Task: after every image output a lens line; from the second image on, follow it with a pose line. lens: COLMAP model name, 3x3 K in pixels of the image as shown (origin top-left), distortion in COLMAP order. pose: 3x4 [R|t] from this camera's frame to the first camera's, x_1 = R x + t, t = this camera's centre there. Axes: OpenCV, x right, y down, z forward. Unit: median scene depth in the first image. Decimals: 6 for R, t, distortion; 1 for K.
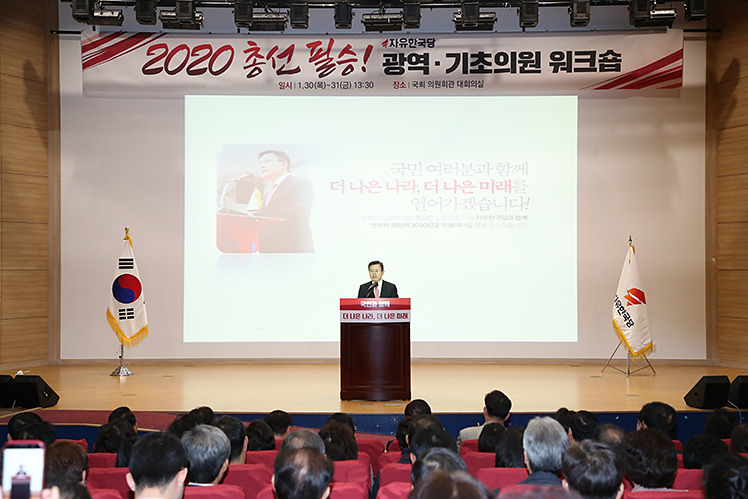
lens RADIAL K [[1036.7, 0, 372.6], [0, 1036.7, 251.6], [0, 0, 1]] dist [0.184535, 0.000000]
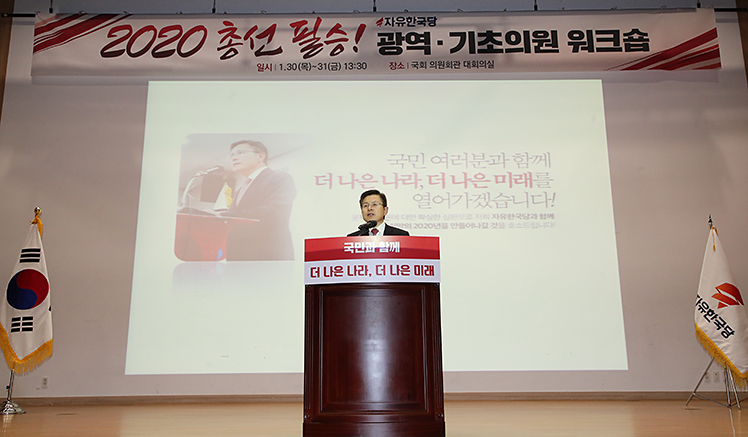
lens RADIAL K [[701.6, 0, 374.4], [0, 701.6, 201.3], [0, 0, 1]] dist [0.021392, 0.000000]
pose [[0.999919, -0.004650, 0.011831, -0.000222], [0.007025, 0.977811, -0.209372, 0.071202], [-0.010595, 0.209438, 0.977764, 0.454586]]
